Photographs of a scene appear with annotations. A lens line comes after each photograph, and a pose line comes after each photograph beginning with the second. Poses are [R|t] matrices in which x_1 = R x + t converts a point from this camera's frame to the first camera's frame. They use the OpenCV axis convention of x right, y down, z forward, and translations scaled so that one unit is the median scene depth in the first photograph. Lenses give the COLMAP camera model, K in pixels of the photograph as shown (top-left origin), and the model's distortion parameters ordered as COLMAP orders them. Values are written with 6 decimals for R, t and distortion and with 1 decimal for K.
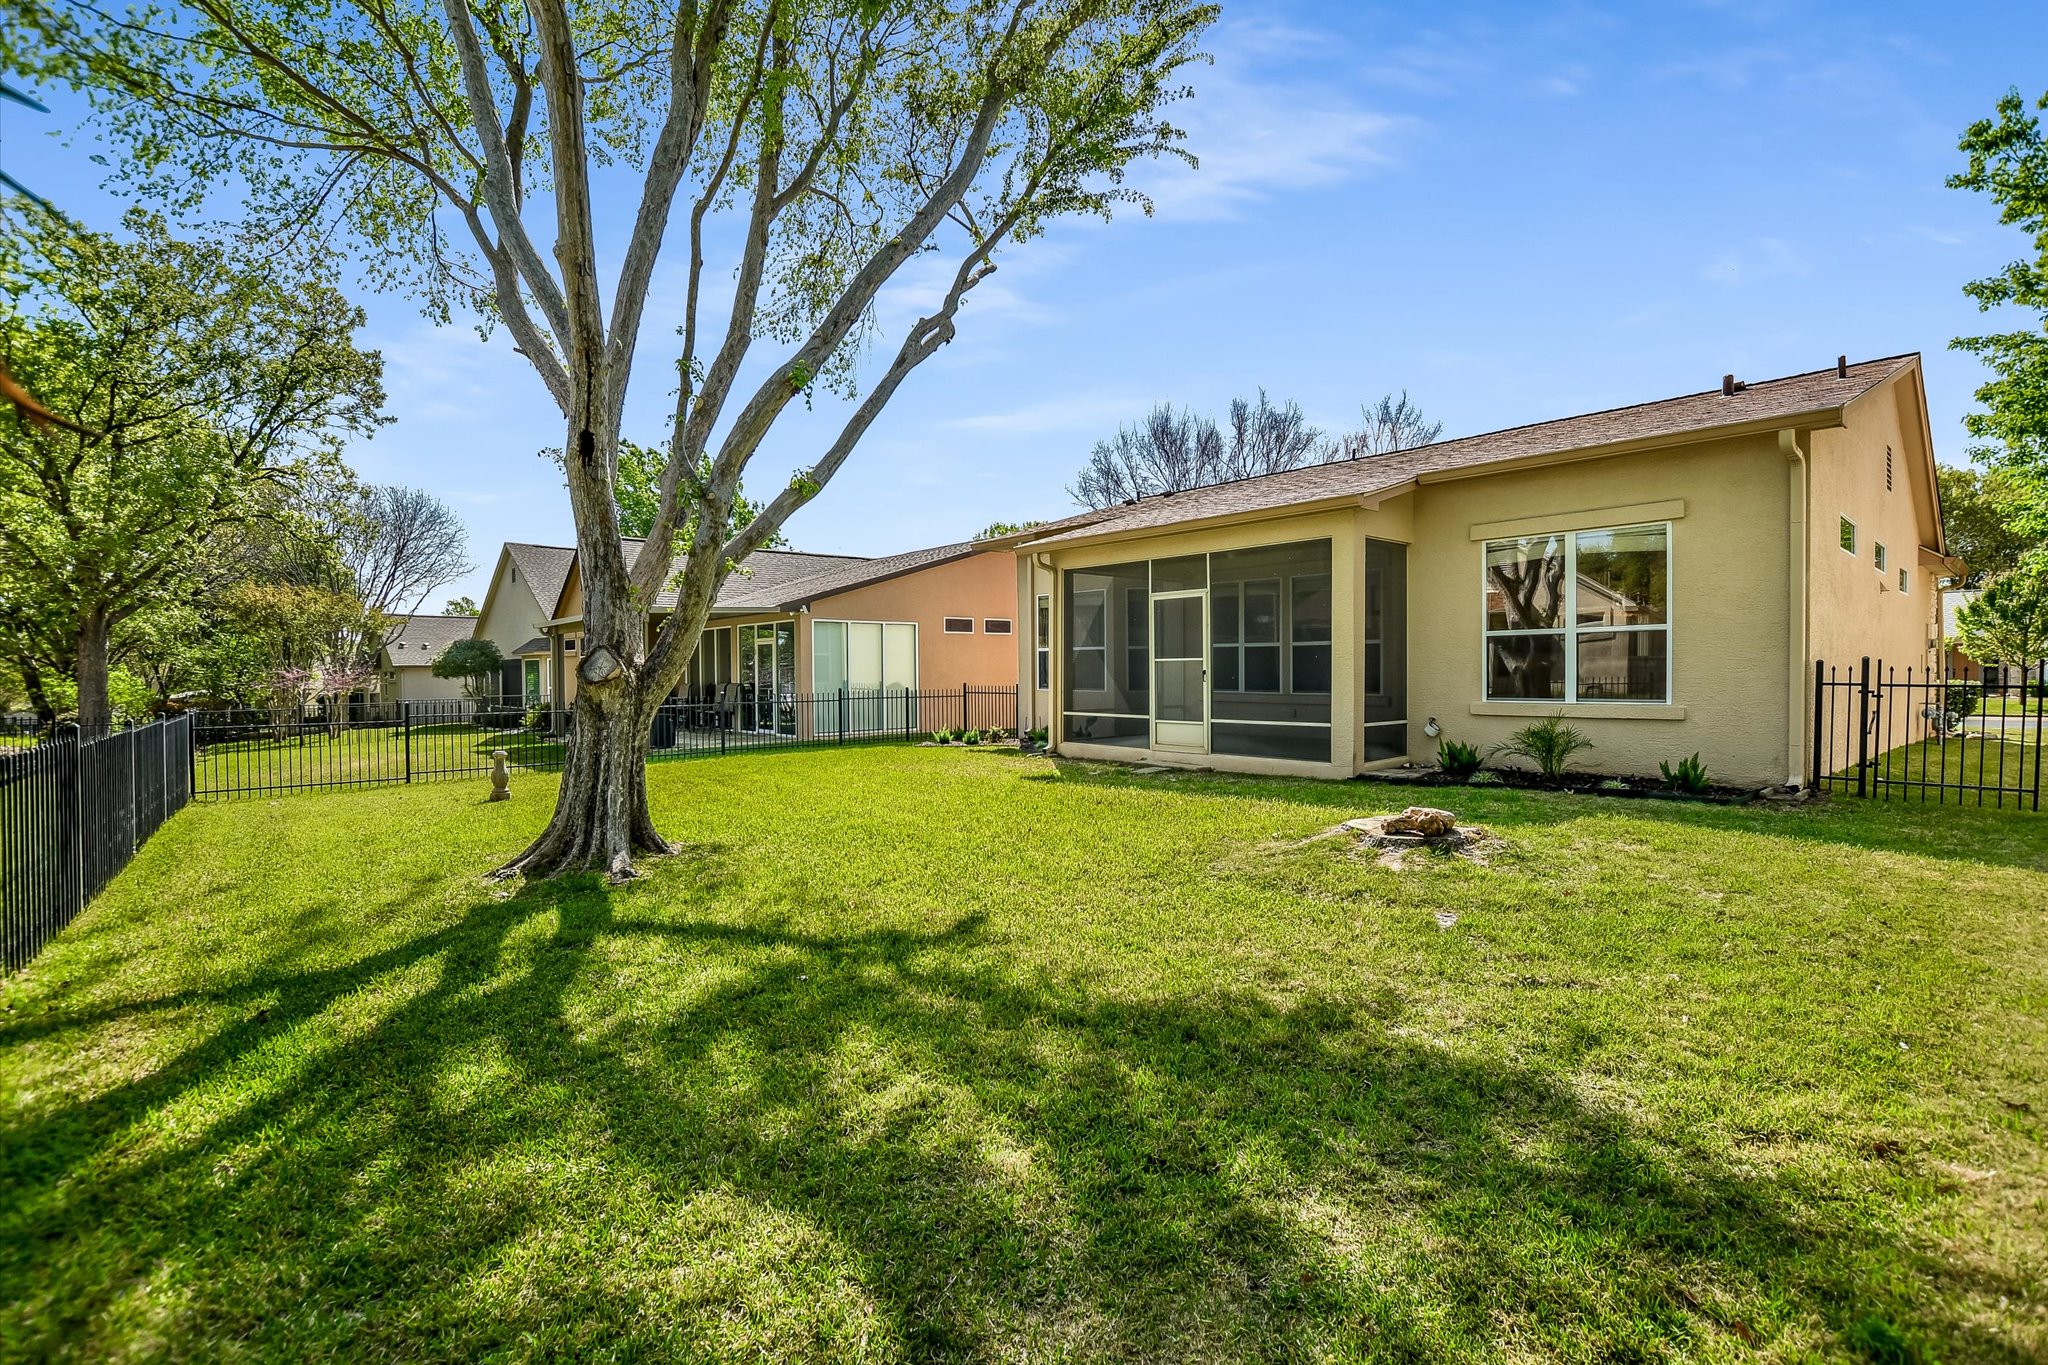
lens RADIAL K [[897.2, 0, 1013.2], [0, 897.2, 687.1], [0, 0, 1]] dist [-0.035182, 0.004760]
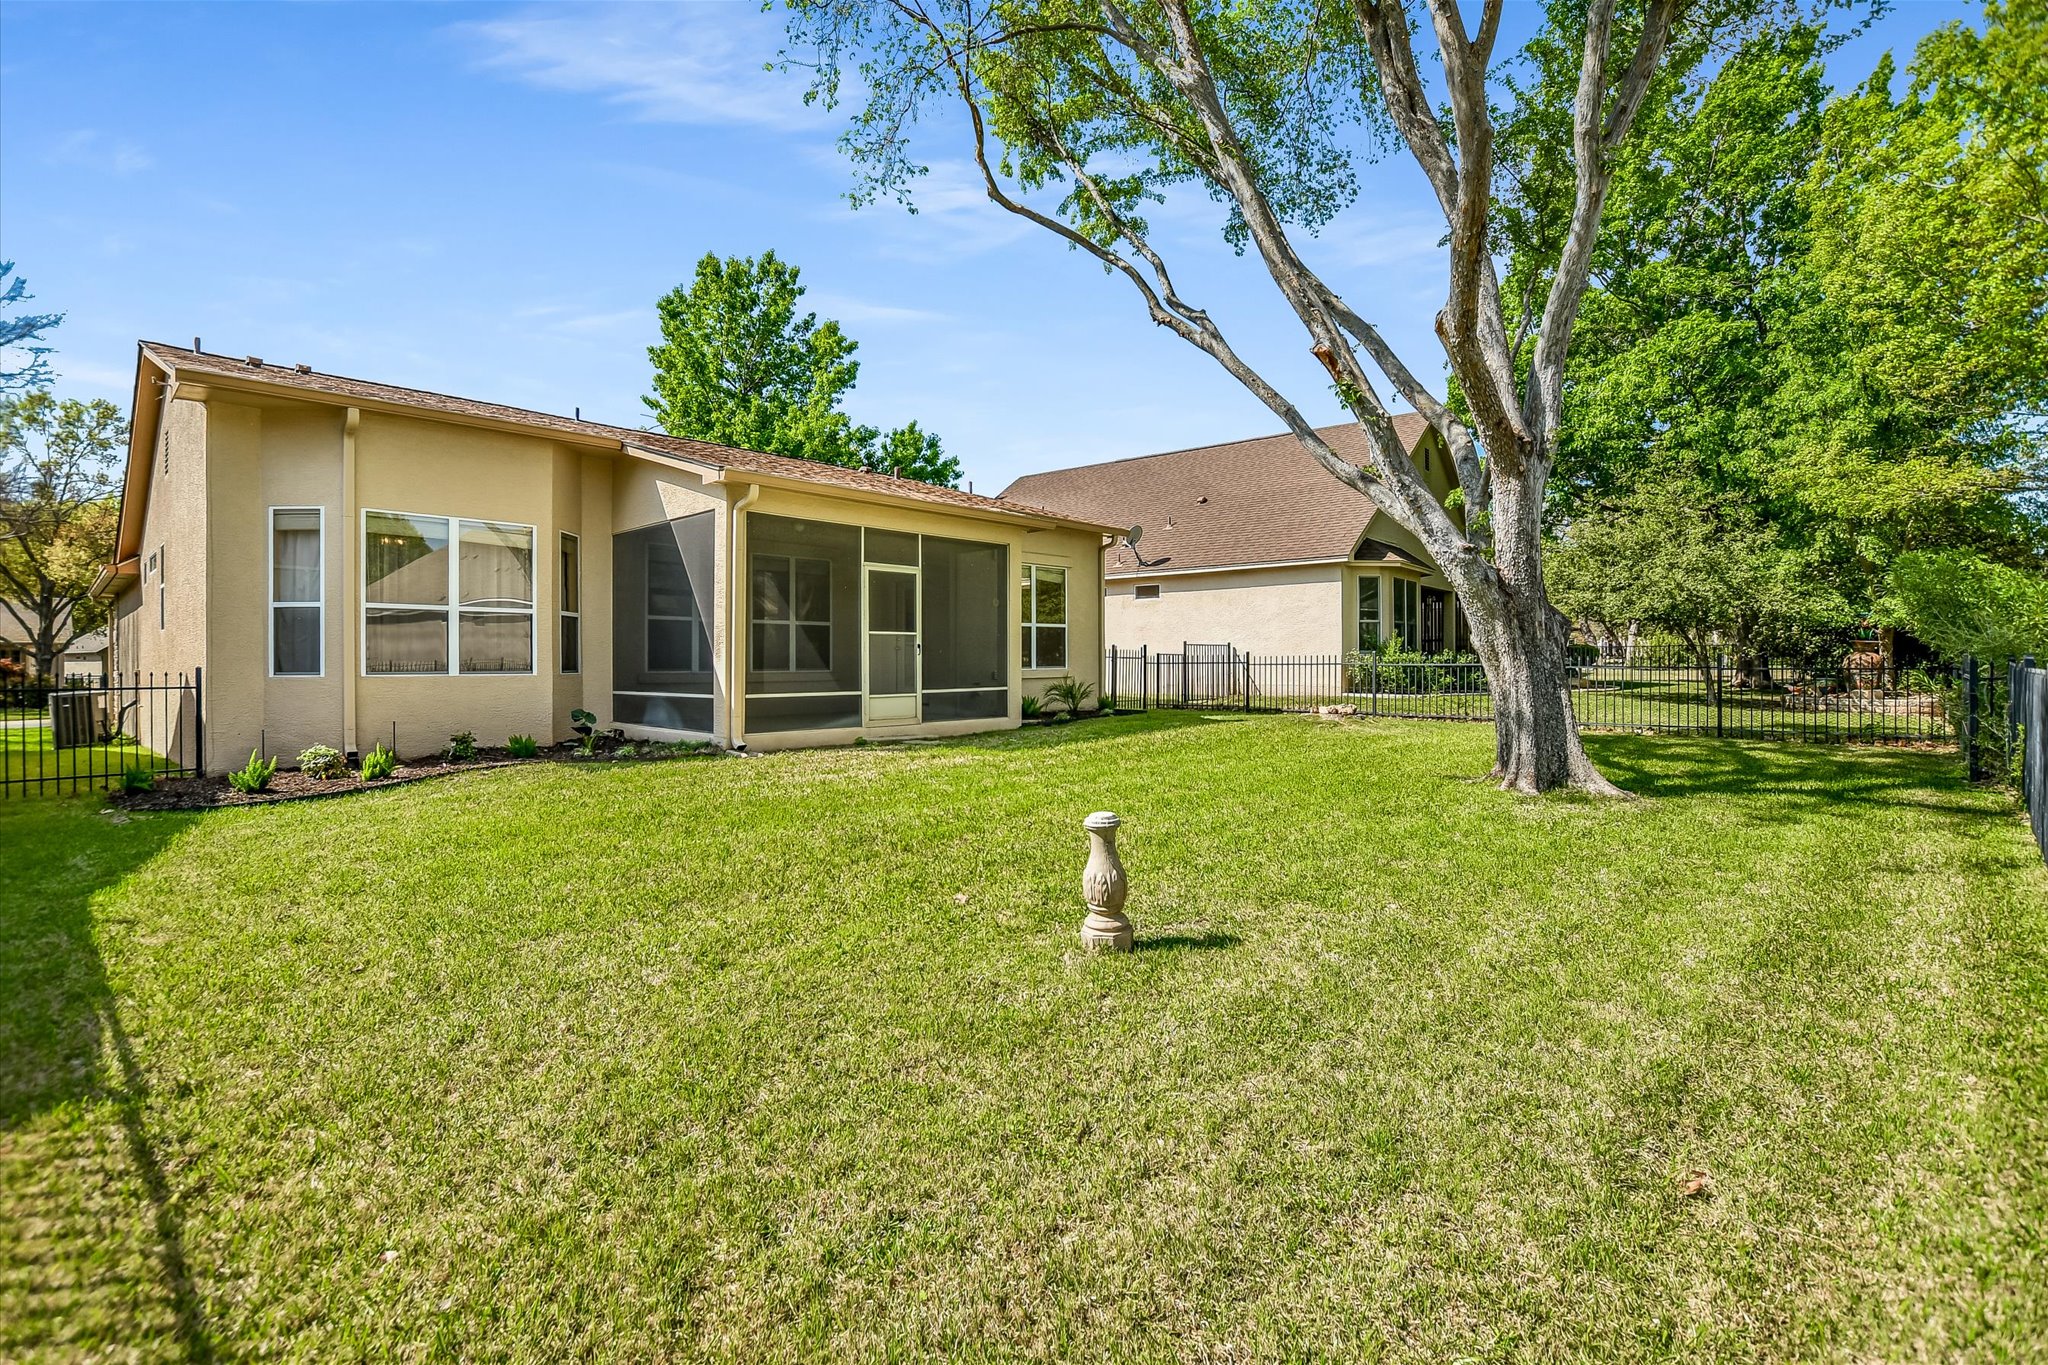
lens RADIAL K [[897.2, 0, 1013.2], [0, 897.2, 687.1], [0, 0, 1]] dist [-0.035182, 0.004760]
pose [[-0.029004, -0.036236, 0.998922, -0.846033], [0.004488, 0.999328, 0.036381, -0.006139], [-0.999569, 0.005539, -0.028822, 0.914614]]
